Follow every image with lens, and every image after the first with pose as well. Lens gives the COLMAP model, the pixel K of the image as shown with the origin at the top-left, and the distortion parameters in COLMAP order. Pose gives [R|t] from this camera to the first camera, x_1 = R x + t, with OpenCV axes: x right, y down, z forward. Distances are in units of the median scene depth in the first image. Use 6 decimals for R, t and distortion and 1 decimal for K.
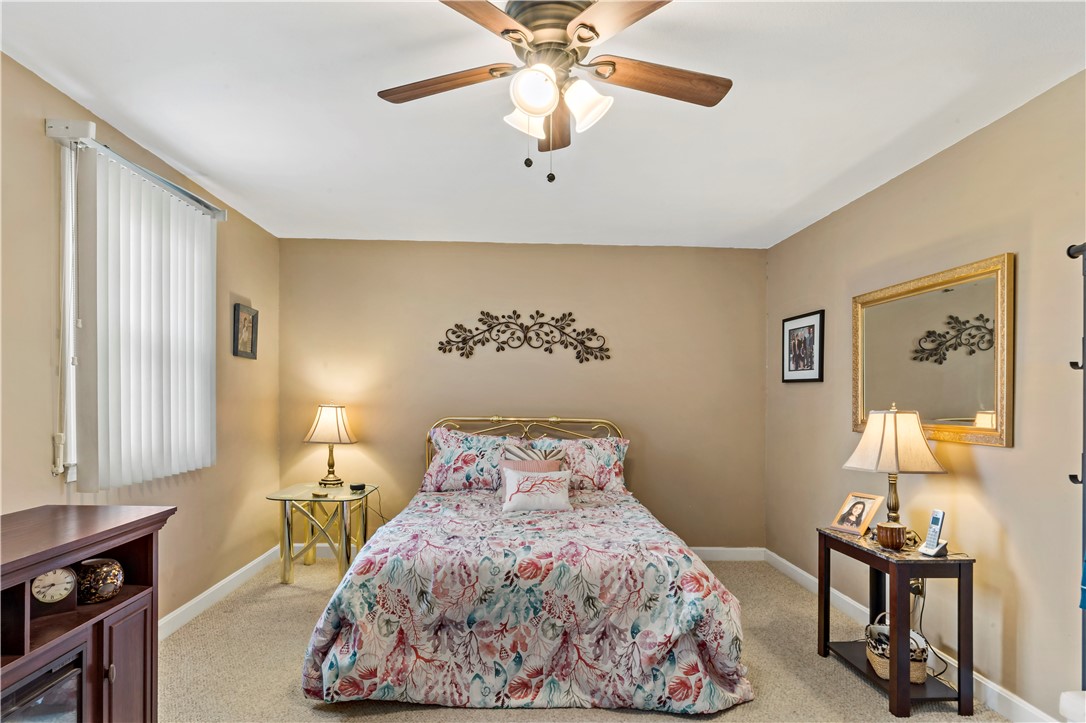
lens RADIAL K [[620.8, 0, 541.3], [0, 620.8, 419.1], [0, 0, 1]] dist [-0.000468, 0.001242]
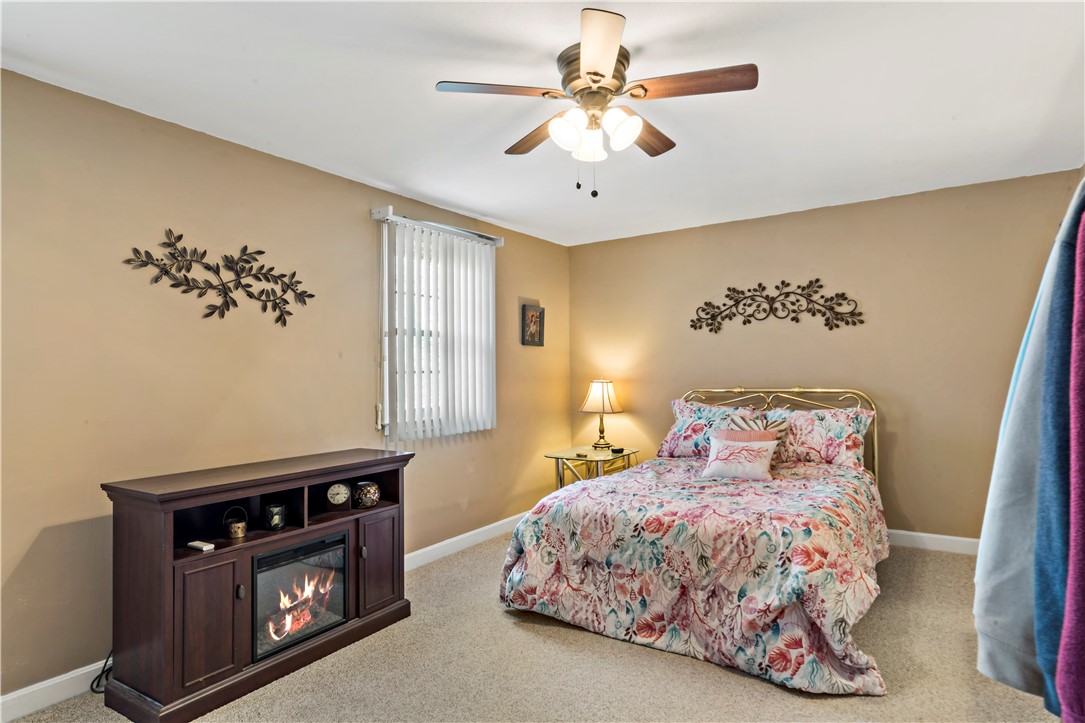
lens RADIAL K [[604.5, 0, 542.9], [0, 604.5, 373.6], [0, 0, 1]] dist [-0.006115, 0.000283]
pose [[0.816203, -0.030681, -0.576951, 0.458894], [0.013676, 0.999335, -0.033795, 0.002992], [0.577604, 0.019693, 0.816080, -0.017168]]
